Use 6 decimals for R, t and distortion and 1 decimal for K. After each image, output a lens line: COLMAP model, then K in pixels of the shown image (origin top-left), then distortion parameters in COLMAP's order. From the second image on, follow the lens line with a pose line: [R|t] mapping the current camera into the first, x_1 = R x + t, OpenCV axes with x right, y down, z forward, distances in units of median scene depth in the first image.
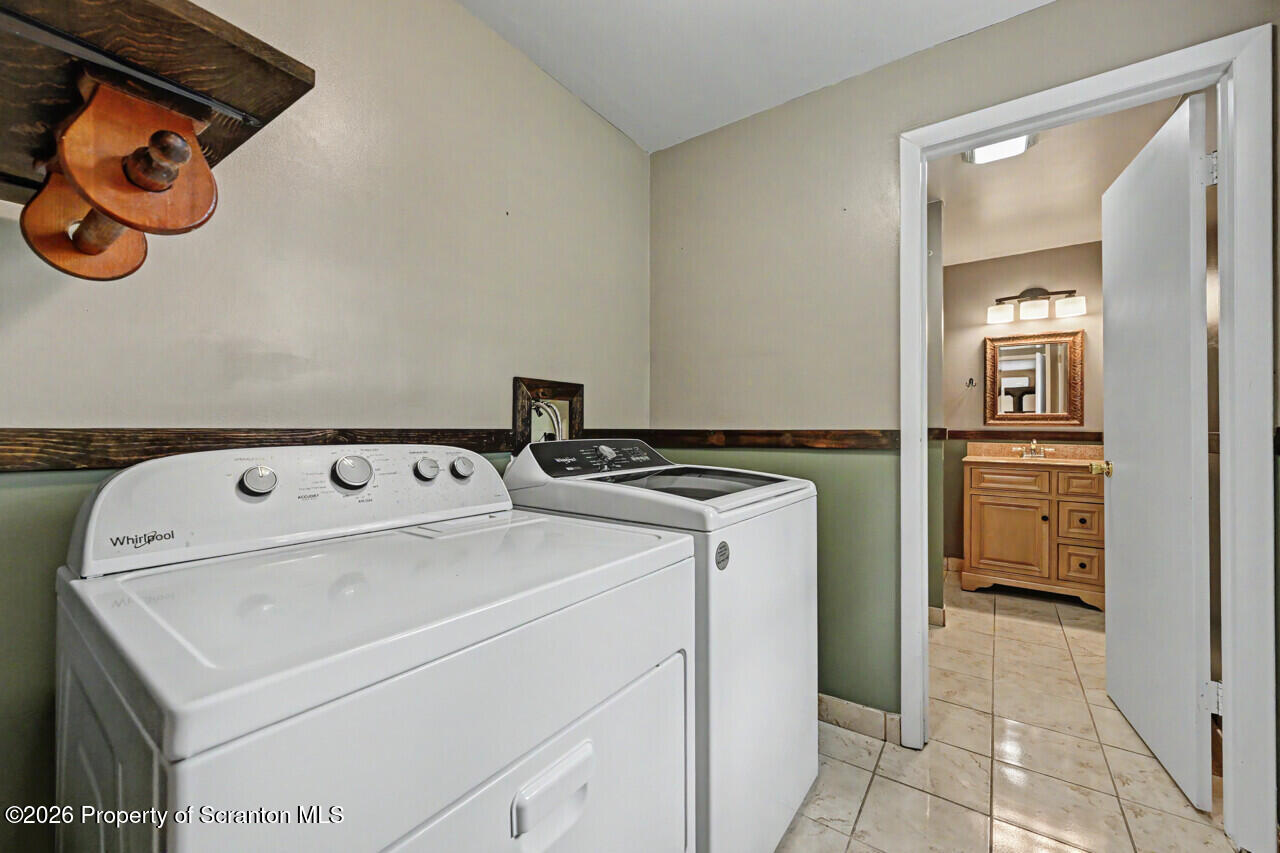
lens RADIAL K [[504.7, 0, 635.4], [0, 504.7, 423.4], [0, 0, 1]] dist [-0.005114, 0.000558]
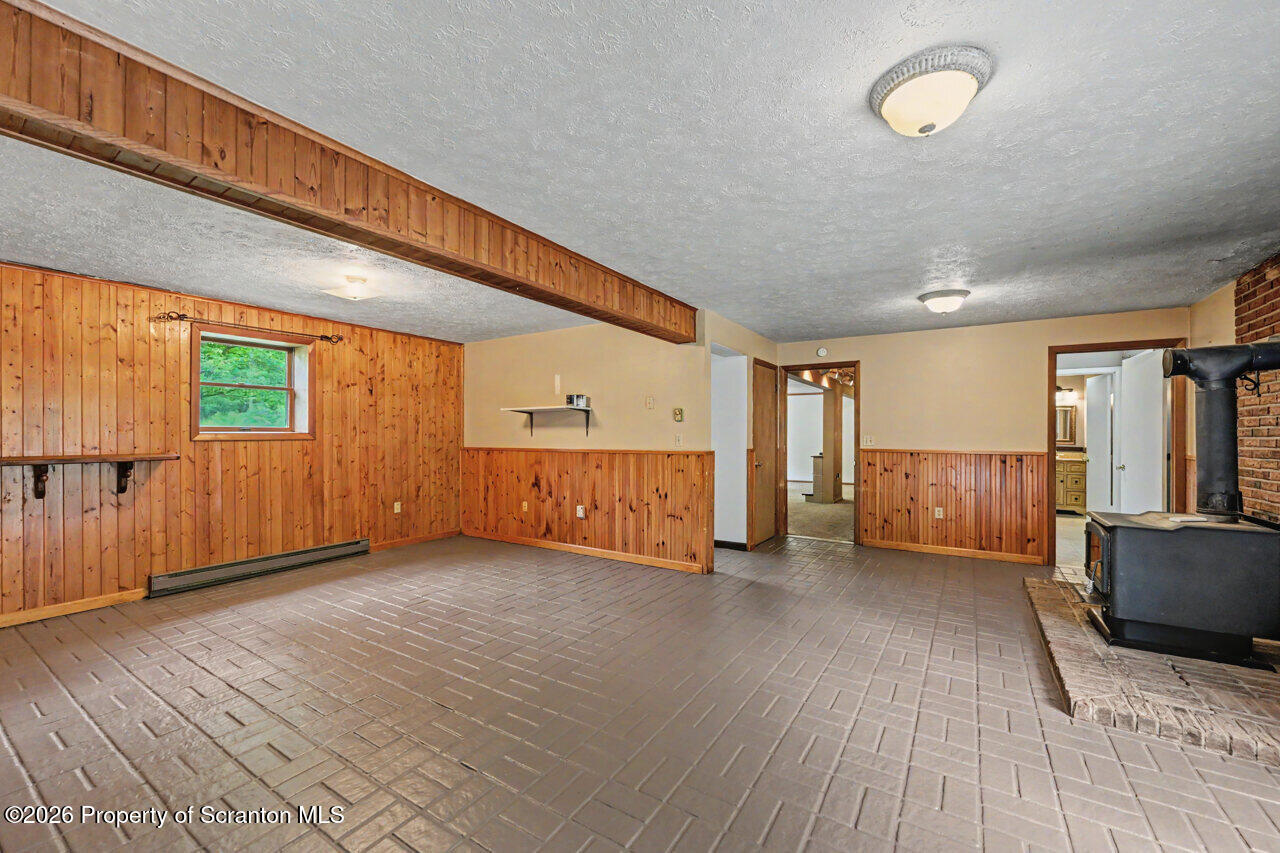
lens RADIAL K [[504.7, 0, 643.0], [0, 504.7, 434.0], [0, 0, 1]] dist [-0.005114, 0.000558]
pose [[0.998460, 0.000713, 0.055472, -1.299133], [-0.001087, 0.999977, 0.006722, -0.059740], [-0.055466, -0.006772, 0.998438, -1.278214]]
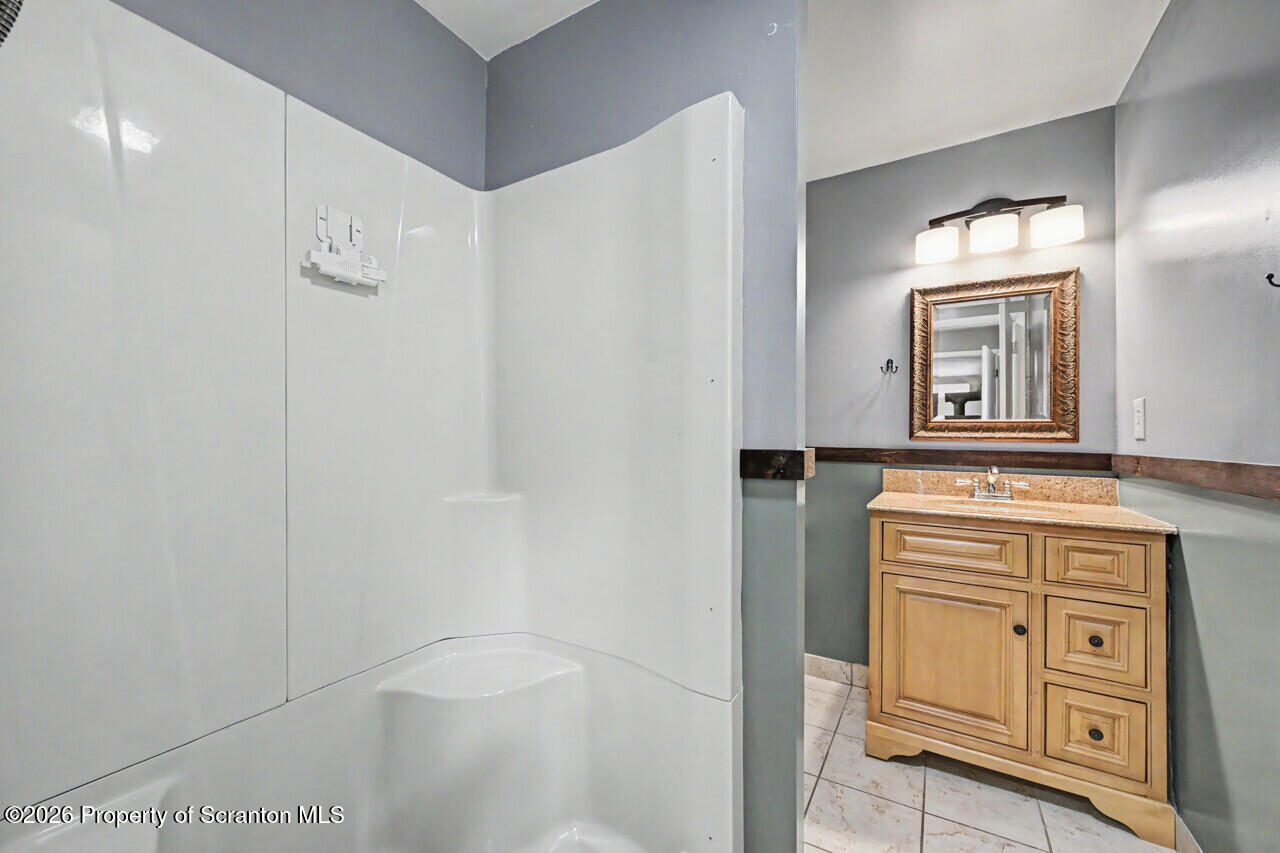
lens RADIAL K [[504.7, 0, 640.8], [0, 504.7, 431.6], [0, 0, 1]] dist [-0.005114, 0.000558]
pose [[0.995395, 0.004943, 0.095731, 0.356378], [-0.004793, 0.999987, -0.001800, -0.003178], [-0.095739, 0.001333, 0.995406, 0.490617]]
